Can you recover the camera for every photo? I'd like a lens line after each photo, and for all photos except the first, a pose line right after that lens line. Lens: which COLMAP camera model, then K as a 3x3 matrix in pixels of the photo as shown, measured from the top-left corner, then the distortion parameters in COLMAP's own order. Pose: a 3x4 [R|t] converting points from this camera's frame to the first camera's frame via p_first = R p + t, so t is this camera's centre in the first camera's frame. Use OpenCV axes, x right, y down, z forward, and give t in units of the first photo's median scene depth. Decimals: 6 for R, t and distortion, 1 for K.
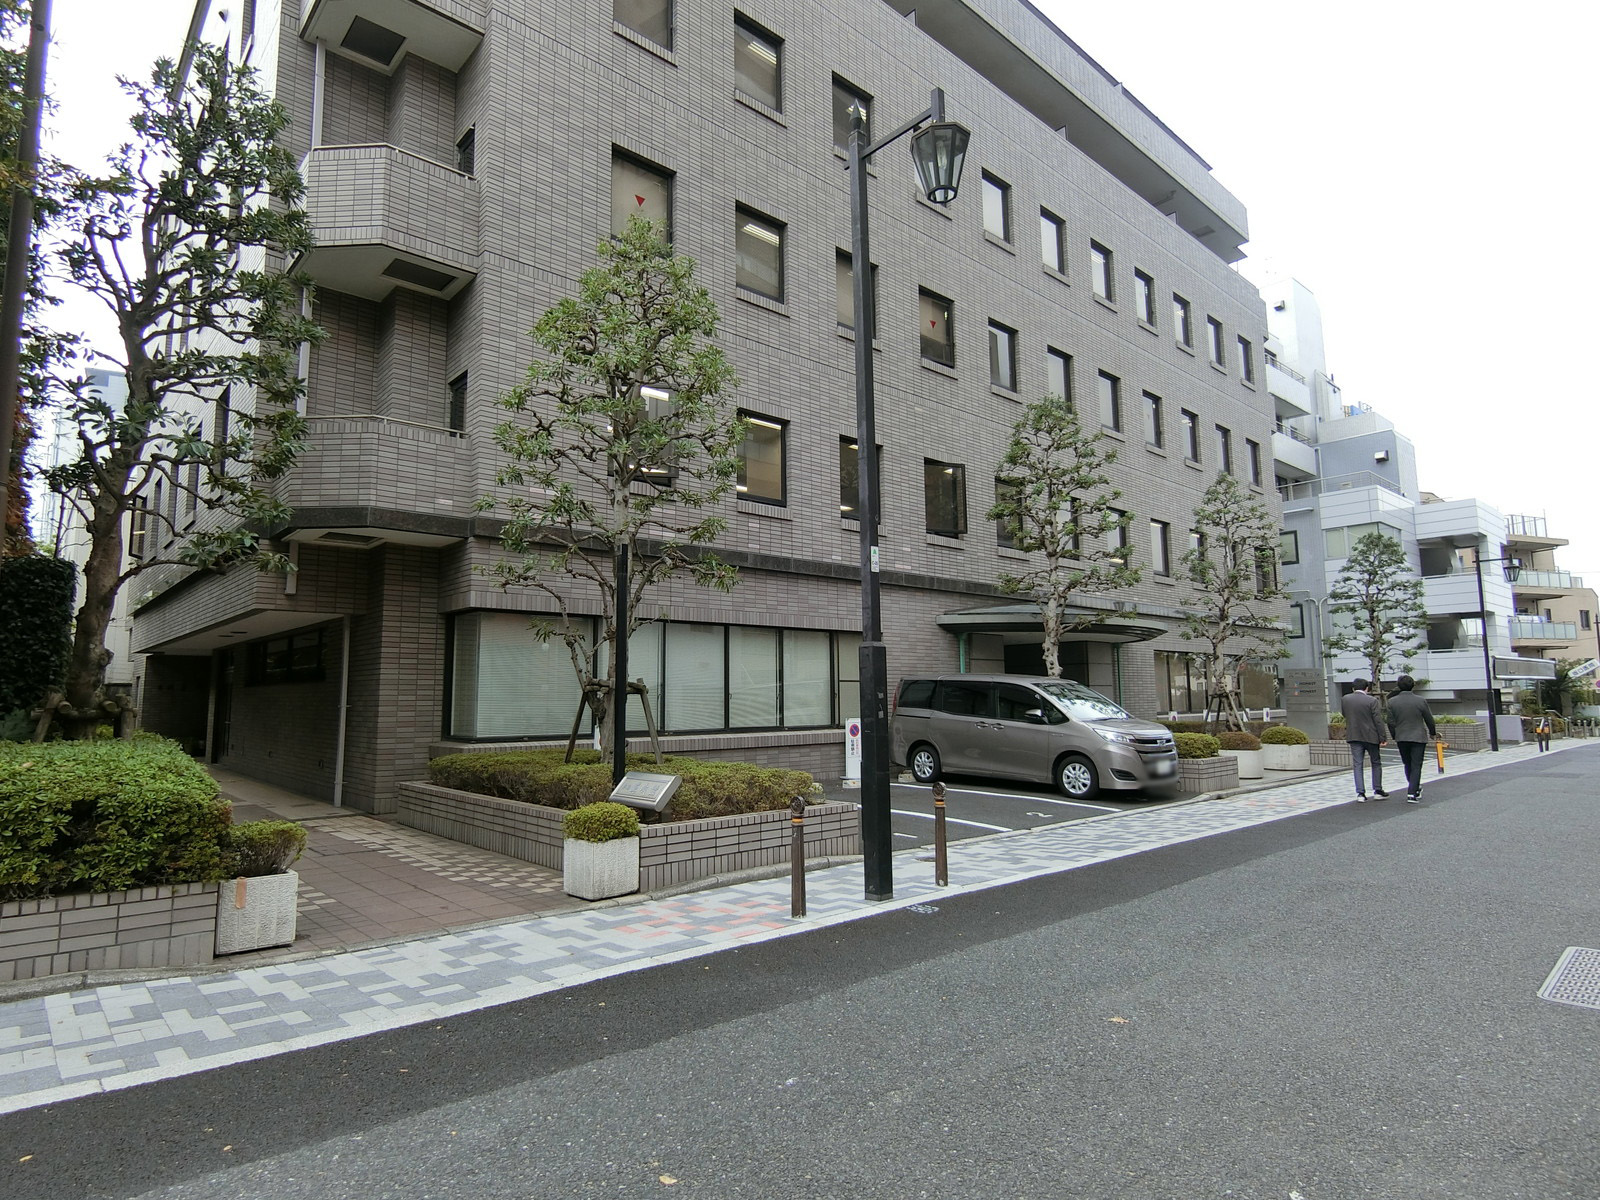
lens RADIAL K [[895.1, 0, 800.0], [0, 895.1, 600.0], [0, 0, 1]] dist [-0.041914, -0.000365]
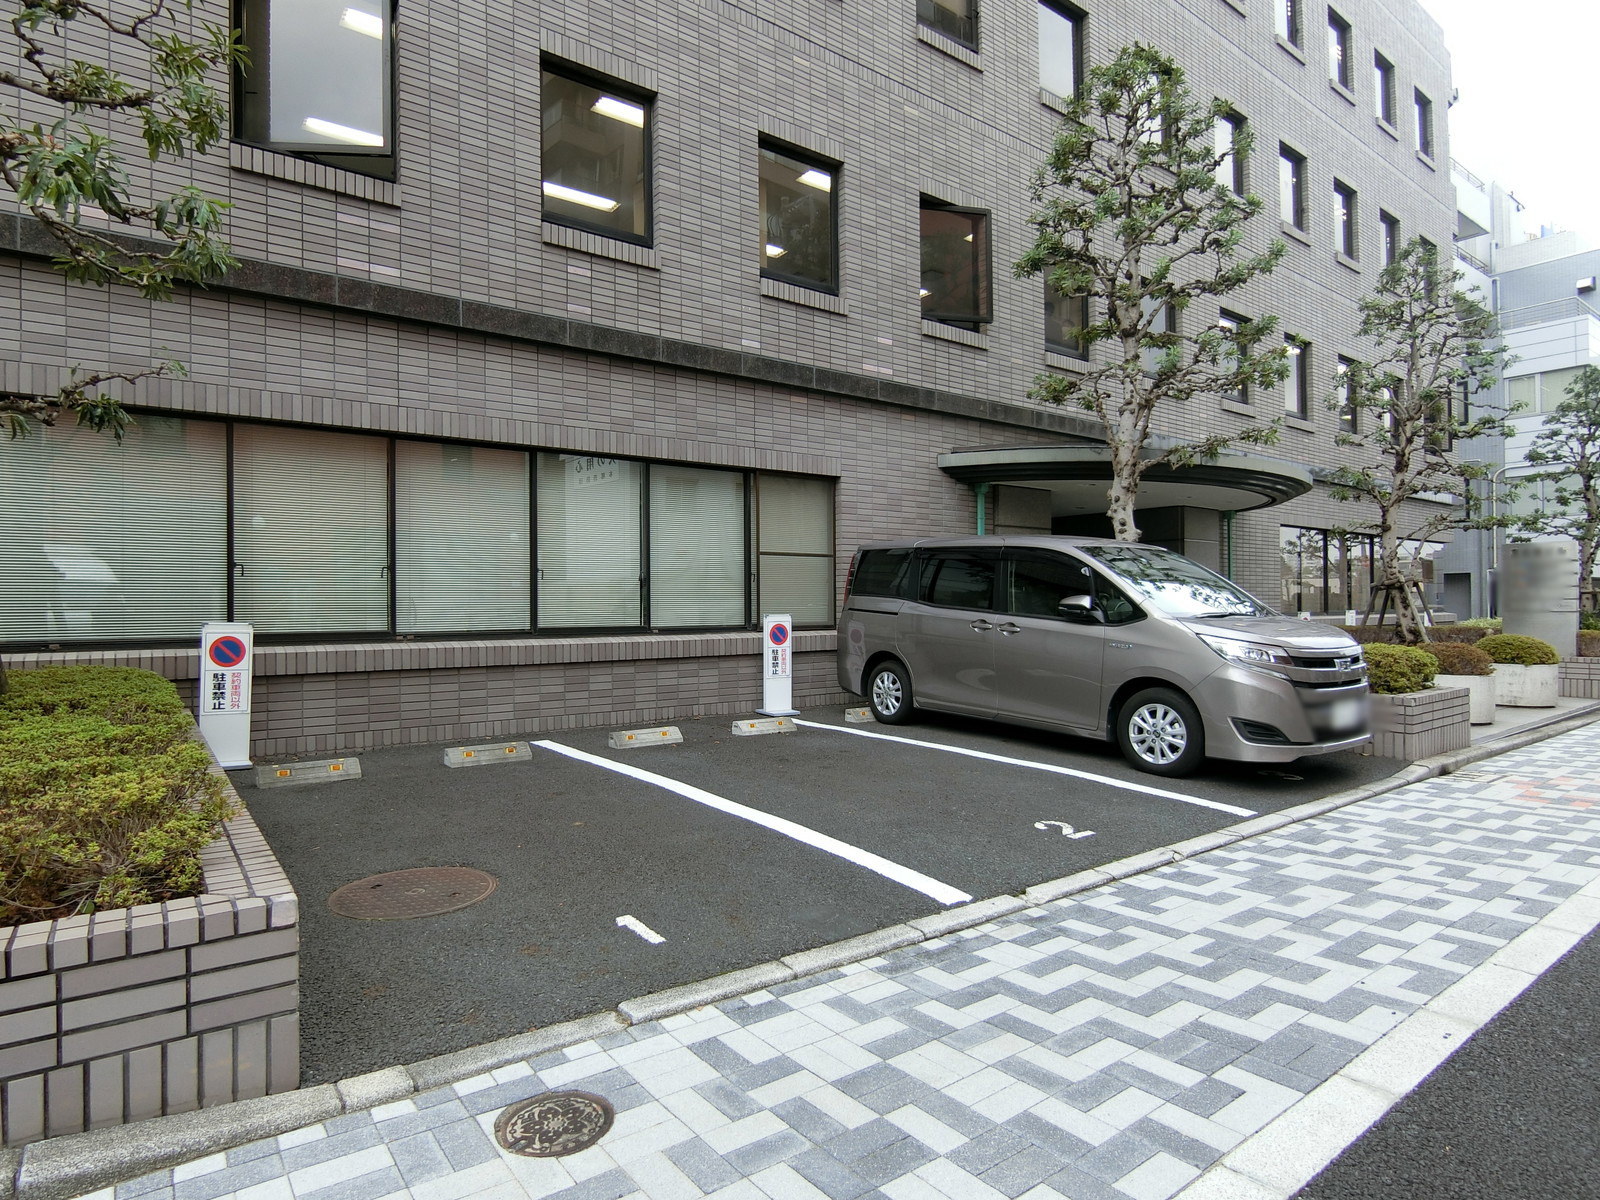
lens RADIAL K [[885.5, 0, 790.4], [0, 885.5, 621.7], [0, 0, 1]] dist [-0.042391, -0.001954]
pose [[0.994765, 0.004055, -0.102107, 0.129226], [0.009181, 0.991625, 0.128821, 0.060927], [0.101774, -0.129084, 0.986397, 0.415060]]
